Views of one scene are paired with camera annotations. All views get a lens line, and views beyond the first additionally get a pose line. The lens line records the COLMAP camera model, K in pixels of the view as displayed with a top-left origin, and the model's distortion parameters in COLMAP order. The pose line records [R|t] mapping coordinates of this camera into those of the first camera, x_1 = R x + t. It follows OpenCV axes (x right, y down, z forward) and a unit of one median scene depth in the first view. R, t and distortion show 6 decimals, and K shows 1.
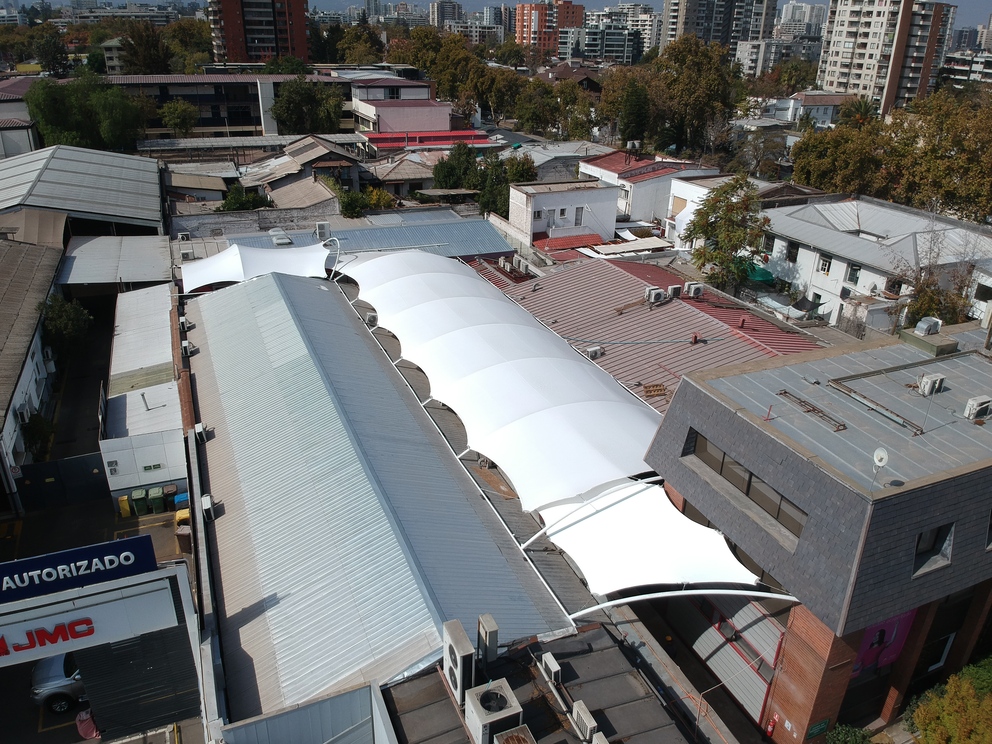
lens RADIAL K [[722.4, 0, 496.0], [0, 722.4, 372.0], [0, 0, 1]] dist [0.065268, -0.134508]
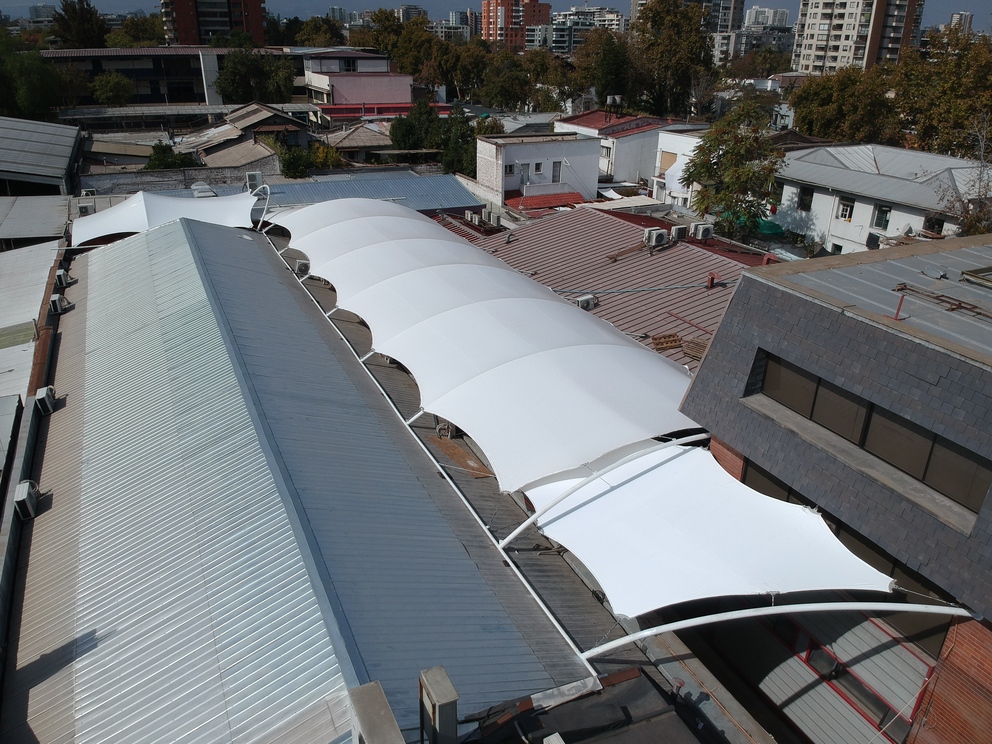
lens RADIAL K [[731.5, 0, 496.0], [0, 731.5, 372.0], [0, 0, 1]] dist [0.036218, -0.093660]
pose [[0.999100, -0.023387, 0.035399, 0.006076], [0.023734, 0.999674, -0.009408, 0.046297], [-0.035168, 0.010240, 0.999329, 0.171380]]
